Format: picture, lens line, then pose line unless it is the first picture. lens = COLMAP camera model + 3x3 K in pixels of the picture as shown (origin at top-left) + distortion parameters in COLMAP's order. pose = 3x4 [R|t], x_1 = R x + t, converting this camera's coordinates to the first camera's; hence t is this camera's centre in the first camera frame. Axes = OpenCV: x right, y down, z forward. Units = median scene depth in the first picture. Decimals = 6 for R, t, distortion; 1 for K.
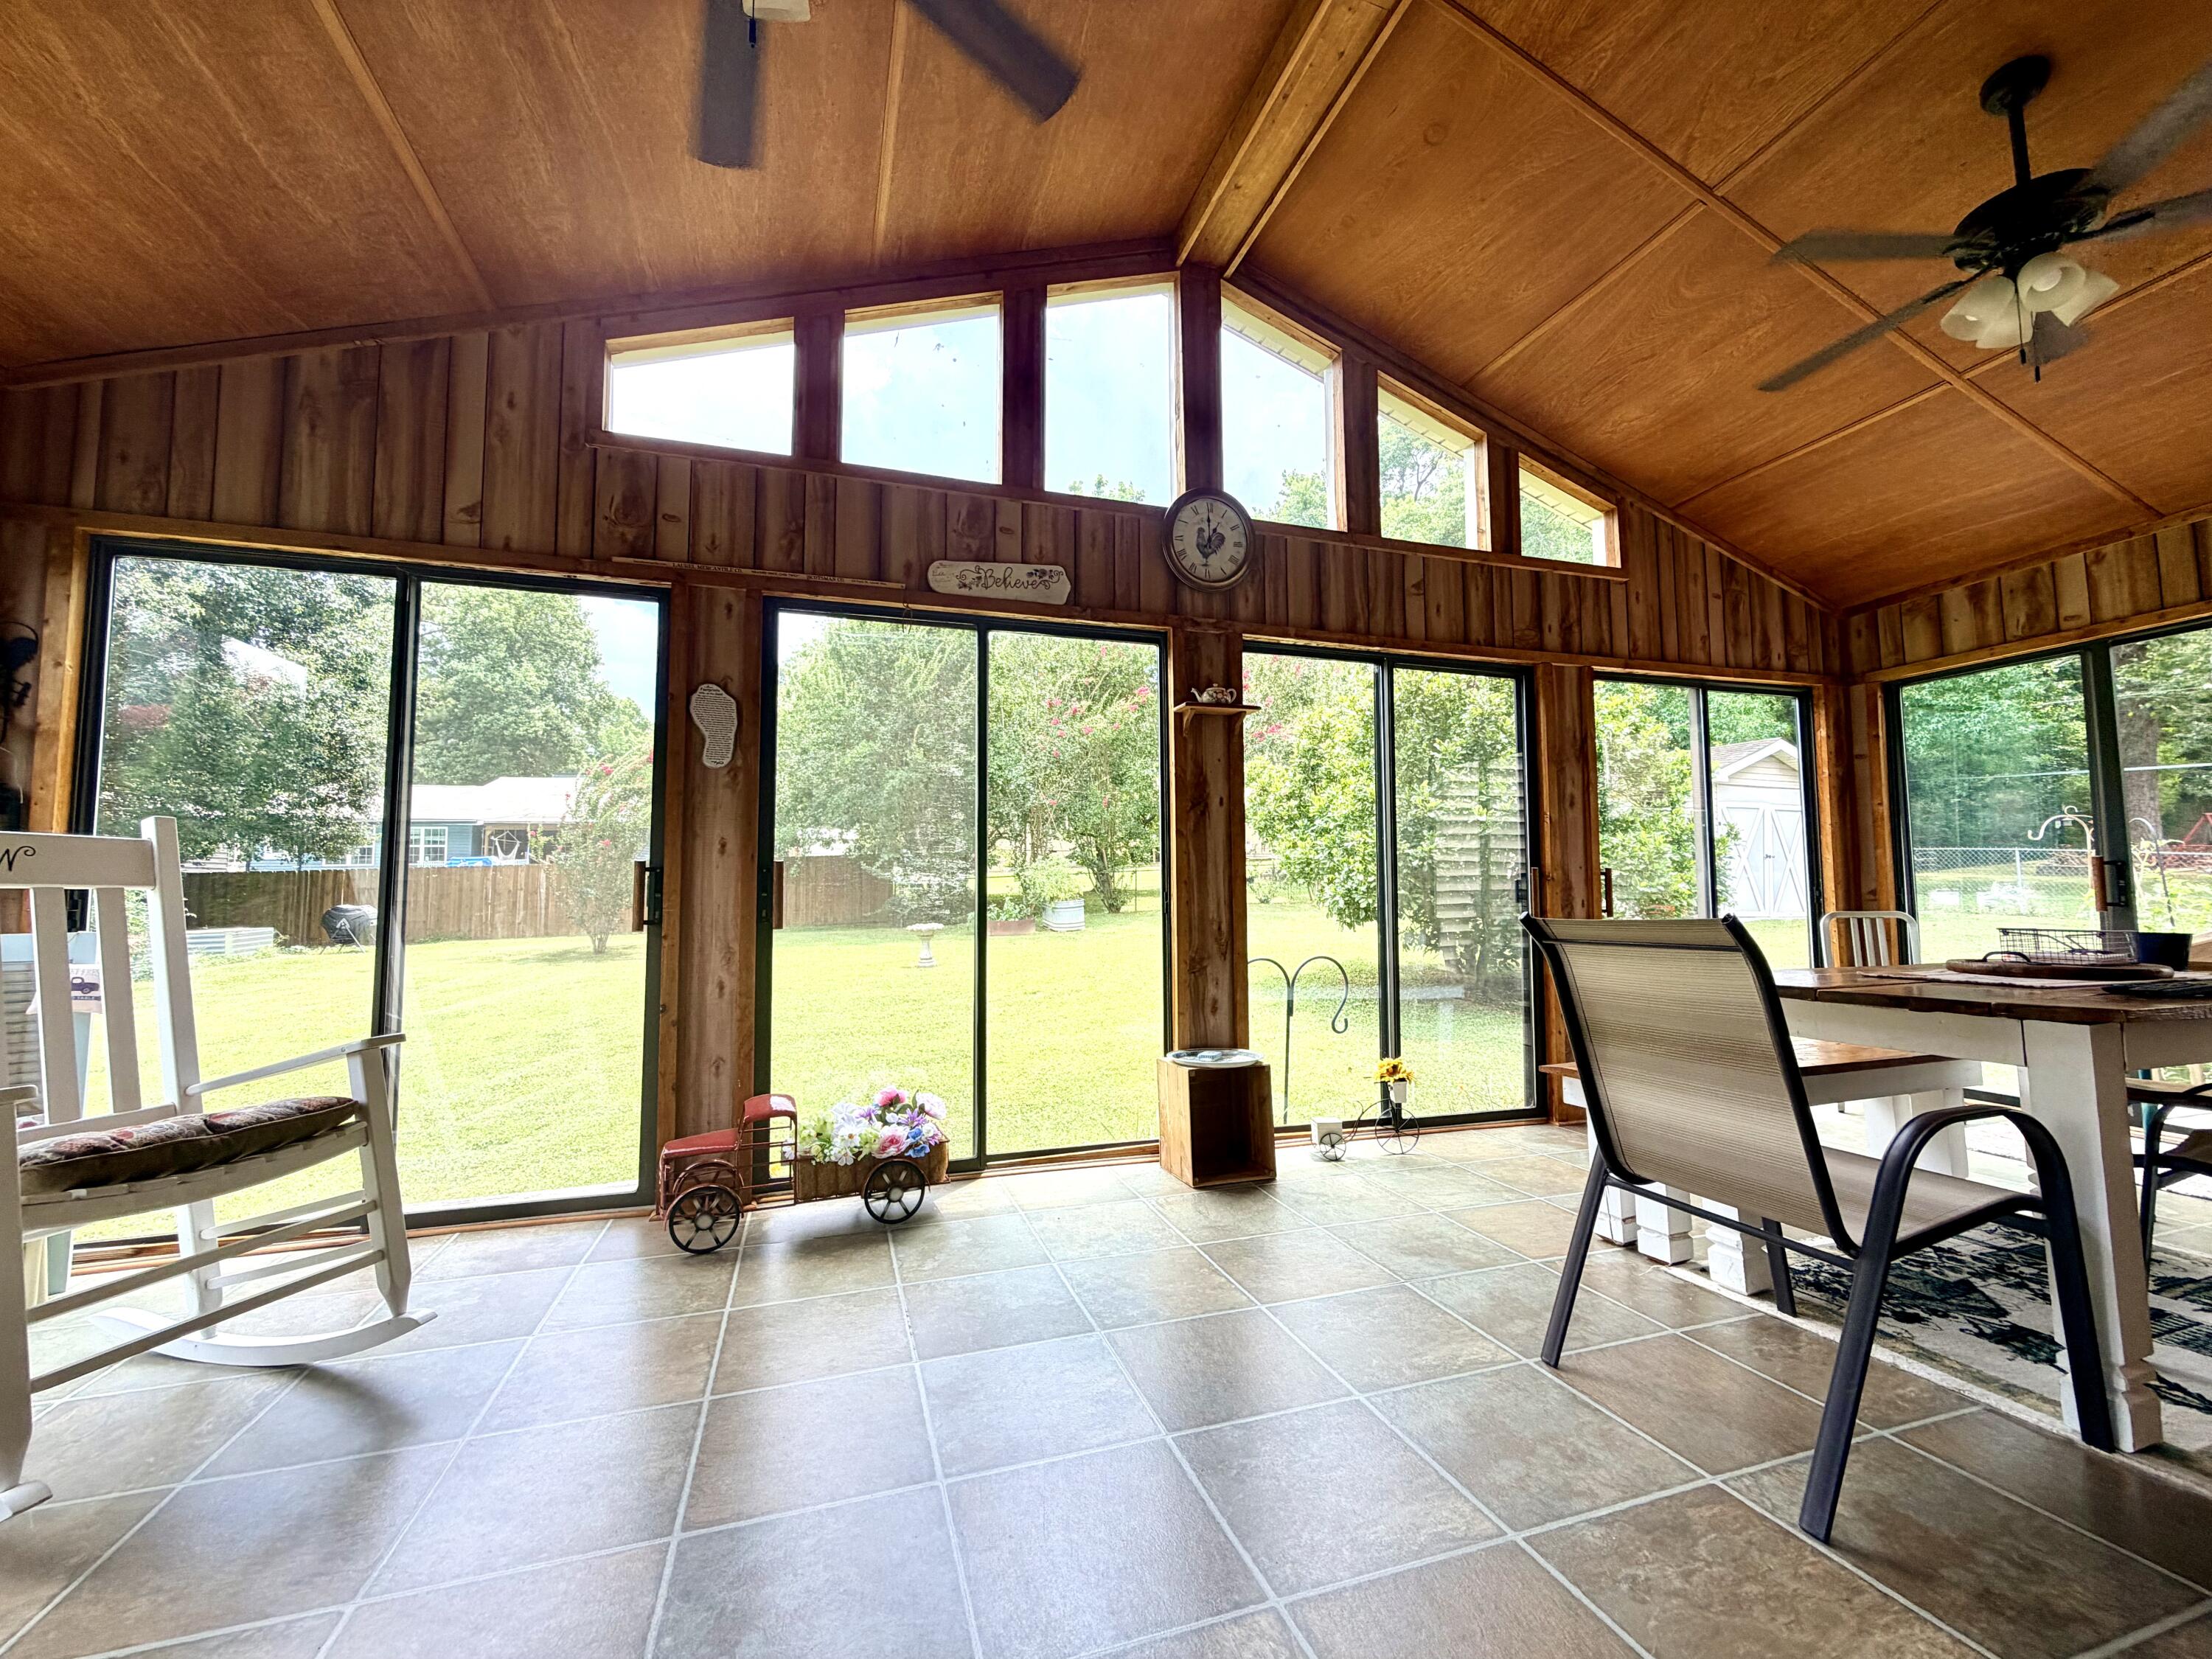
lens RADIAL K [[885.9, 0, 1102.0], [0, 885.9, 834.7], [0, 0, 1]] dist [0.000574, 0.000448]
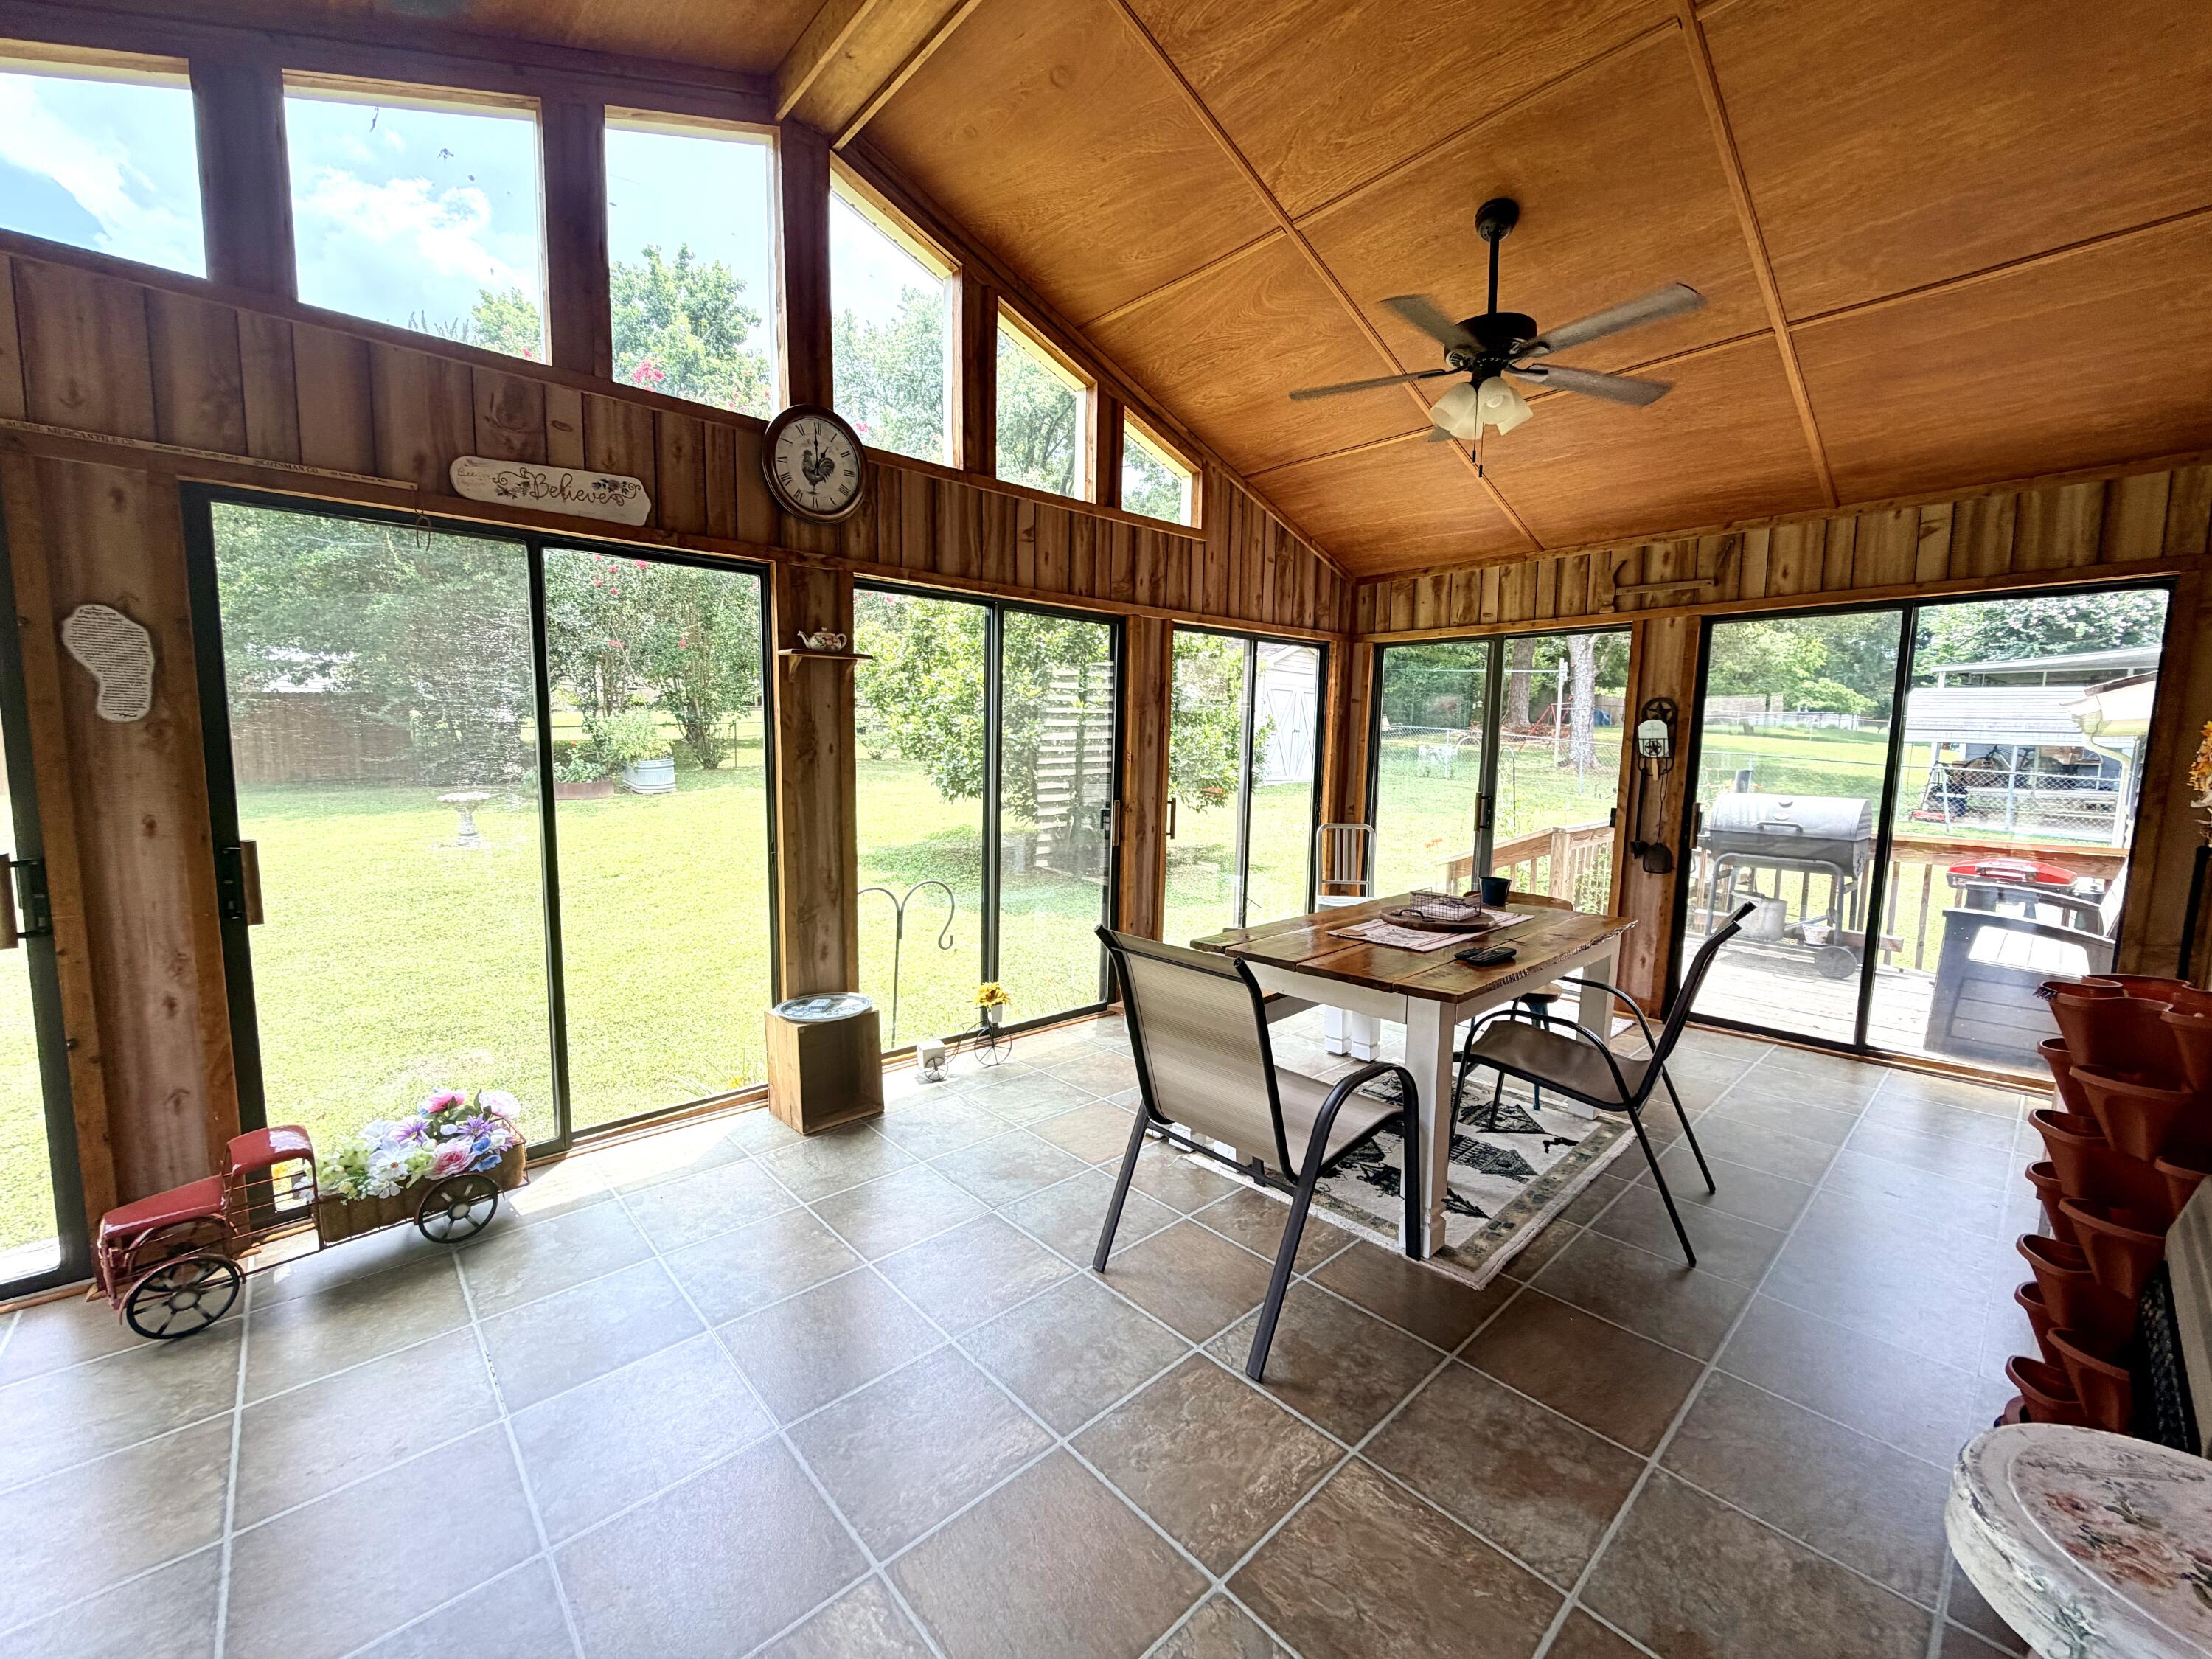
lens RADIAL K [[885.9, 0, 1103.8], [0, 885.9, 831.6], [0, 0, 1]] dist [0.000574, 0.000448]
pose [[0.908528, -0.024185, 0.417124, -0.002271], [-0.051313, 0.984308, 0.168834, -0.149733], [-0.414662, -0.174794, 0.893030, -0.018339]]
